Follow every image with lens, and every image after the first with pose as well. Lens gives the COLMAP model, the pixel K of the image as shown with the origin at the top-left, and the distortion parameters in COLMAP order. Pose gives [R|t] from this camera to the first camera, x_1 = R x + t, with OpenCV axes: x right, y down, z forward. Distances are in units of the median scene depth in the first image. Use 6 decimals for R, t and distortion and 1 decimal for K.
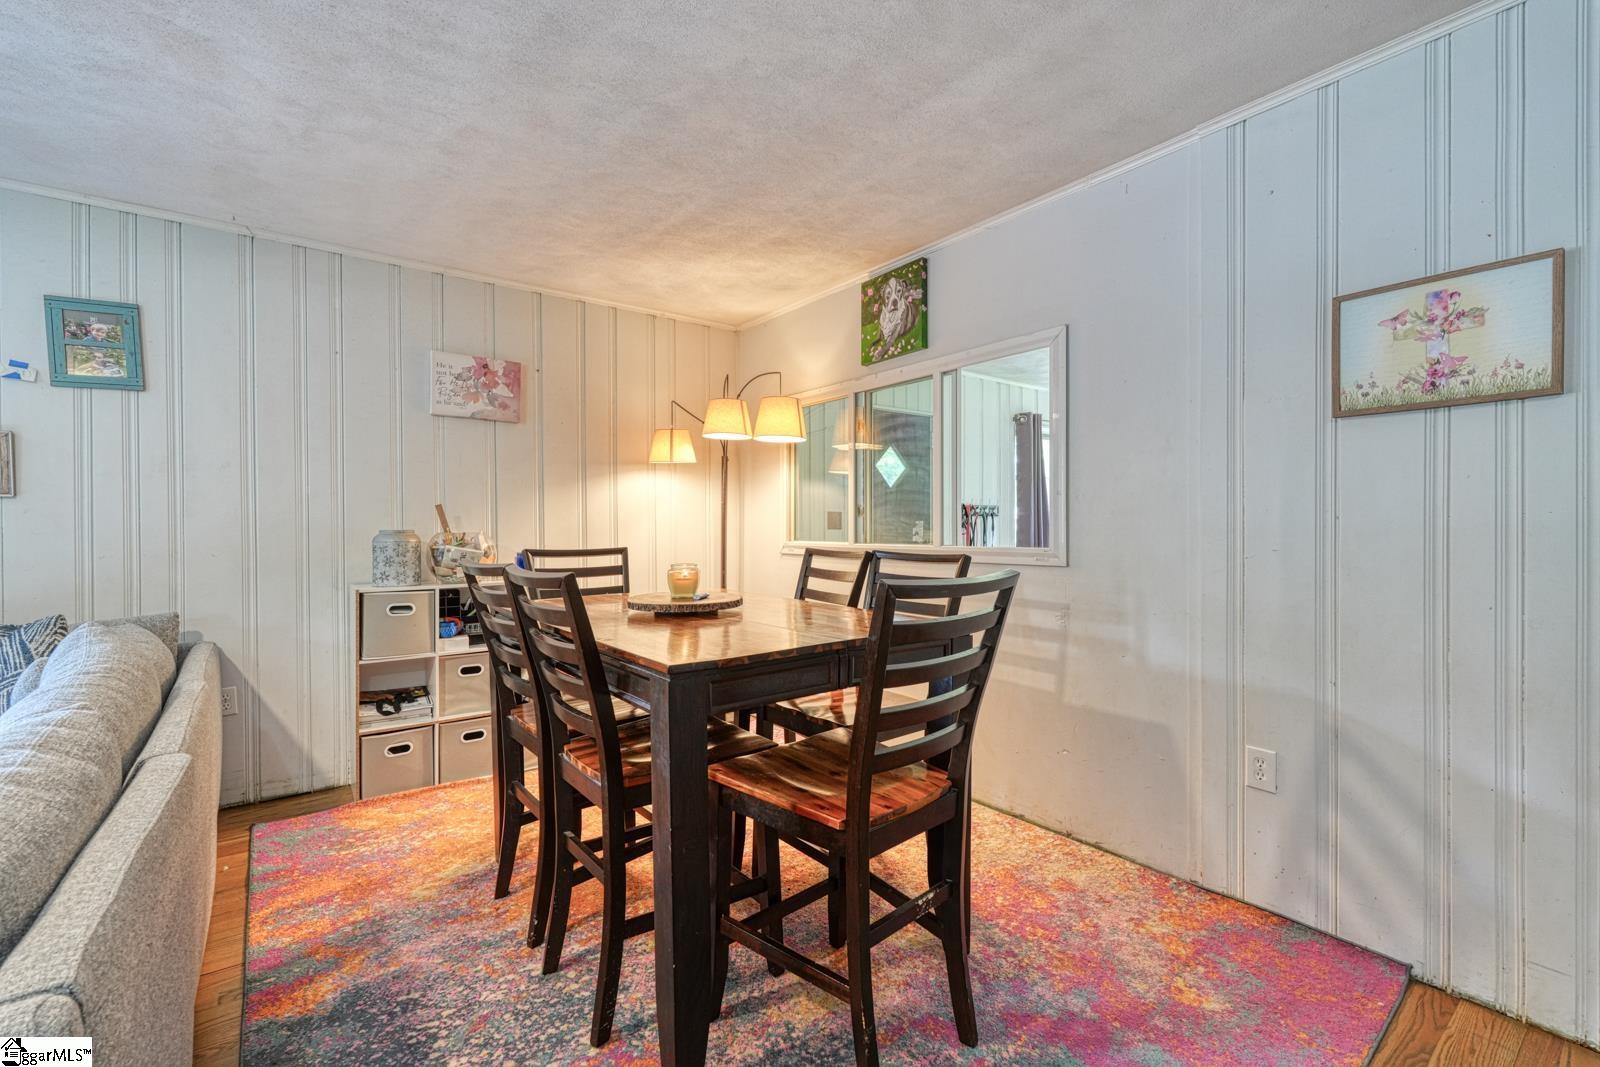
lens RADIAL K [[705.8, 0, 798.1], [0, 705.8, 531.0], [0, 0, 1]] dist [-0.001624, 0.003069]
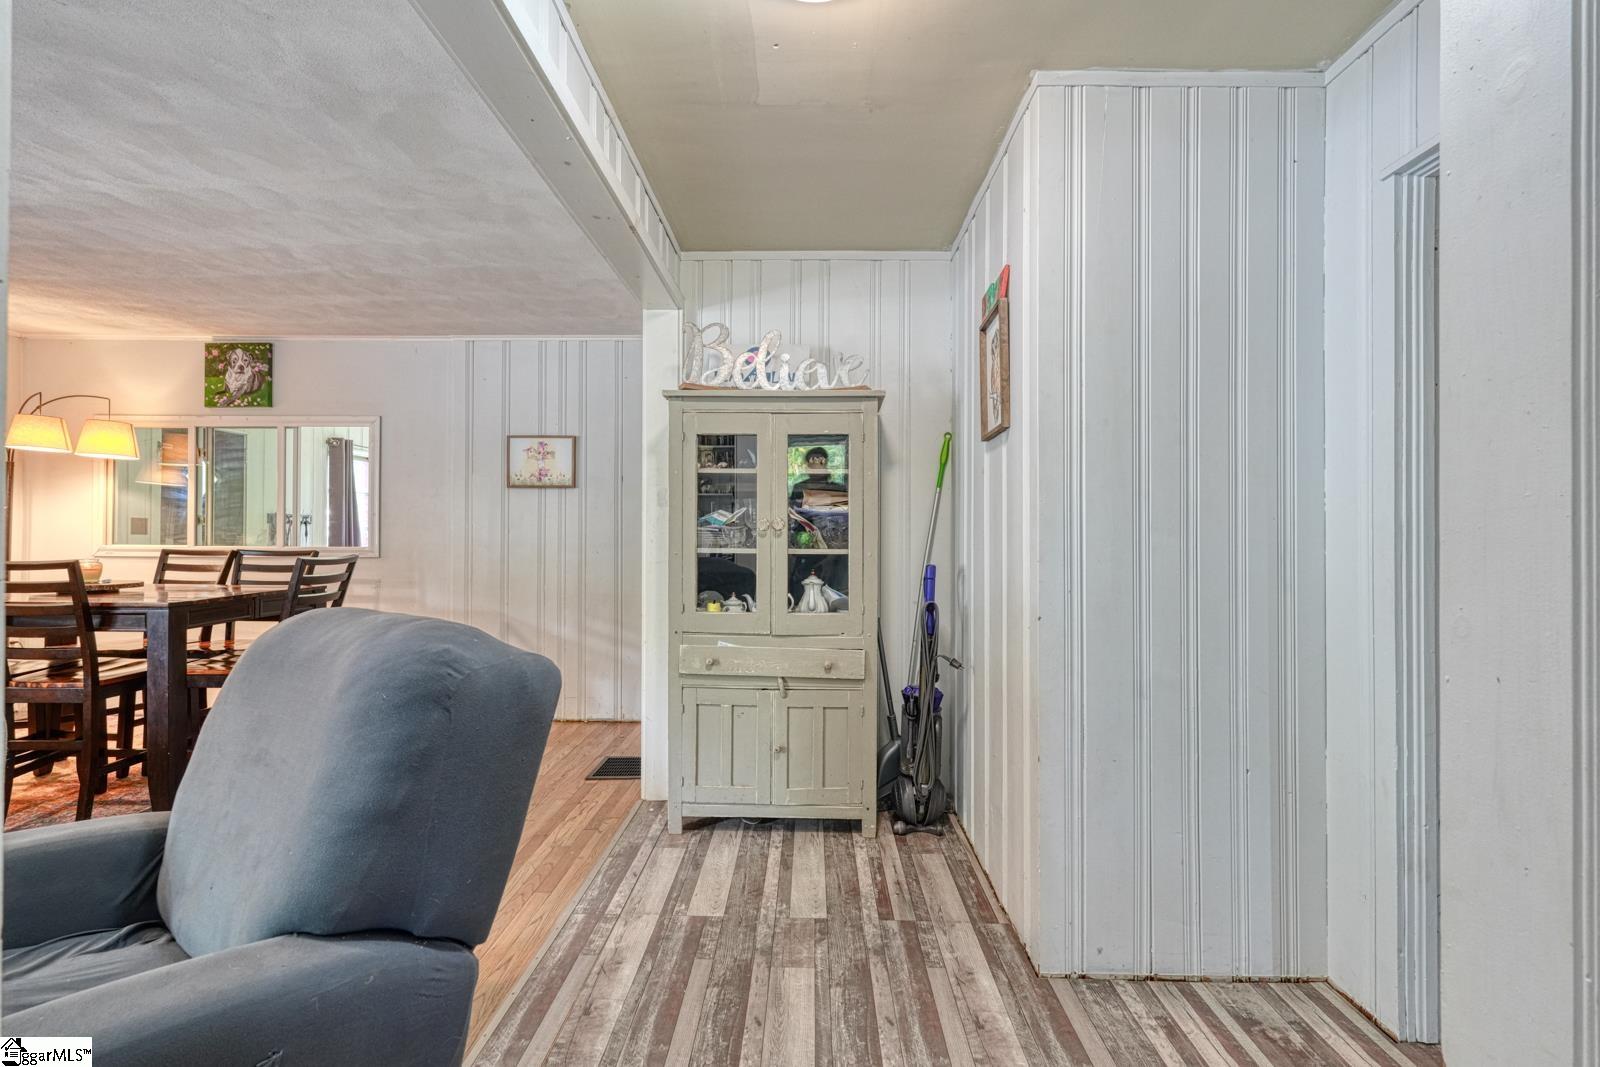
lens RADIAL K [[705.8, 0, 800.2], [0, 705.8, 530.6], [0, 0, 1]] dist [-0.001624, 0.003069]
pose [[0.612558, 0.010435, 0.790357, -0.286430], [-0.002385, 0.999933, -0.011353, 0.001568], [-0.790422, 0.005070, 0.612542, -0.706997]]
